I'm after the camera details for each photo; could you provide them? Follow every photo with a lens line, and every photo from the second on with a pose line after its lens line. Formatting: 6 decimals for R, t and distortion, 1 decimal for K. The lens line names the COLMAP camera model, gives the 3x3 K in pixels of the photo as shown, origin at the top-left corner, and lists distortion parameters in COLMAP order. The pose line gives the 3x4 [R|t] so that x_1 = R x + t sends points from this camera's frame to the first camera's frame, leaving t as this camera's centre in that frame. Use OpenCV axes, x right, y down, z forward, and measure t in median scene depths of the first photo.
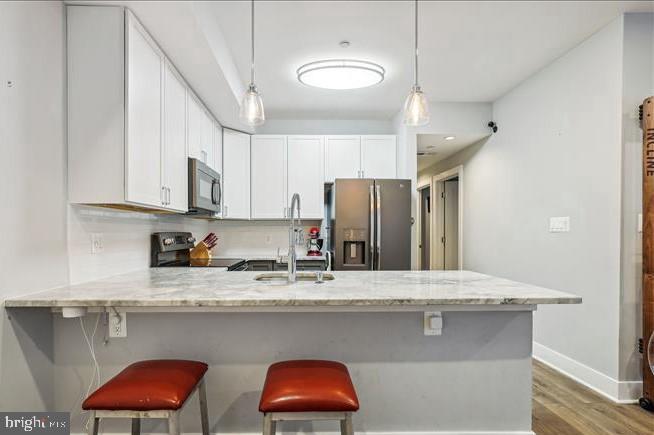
lens RADIAL K [[320.6, 0, 318.0], [0, 320.6, 222.3], [0, 0, 1]] dist [-0.010550, 0.004837]
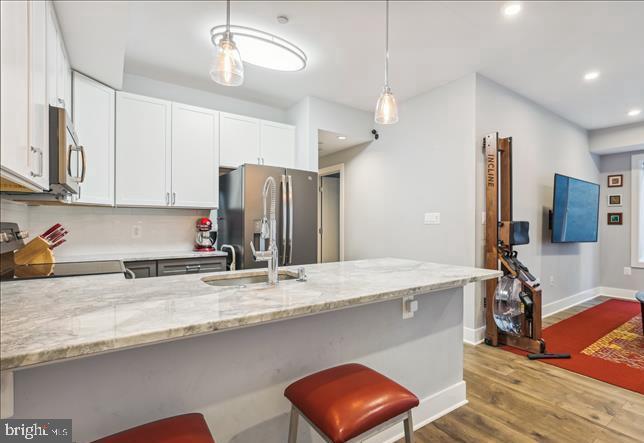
lens RADIAL K [[315.6, 0, 365.9], [0, 315.6, 216.0], [0, 0, 1]] dist [-0.003561, -0.000597]
pose [[0.816417, 0.017468, 0.577199, -0.187454], [-0.020960, 0.999780, -0.000610, 0.003404], [-0.577083, -0.011600, 0.816603, 0.097817]]
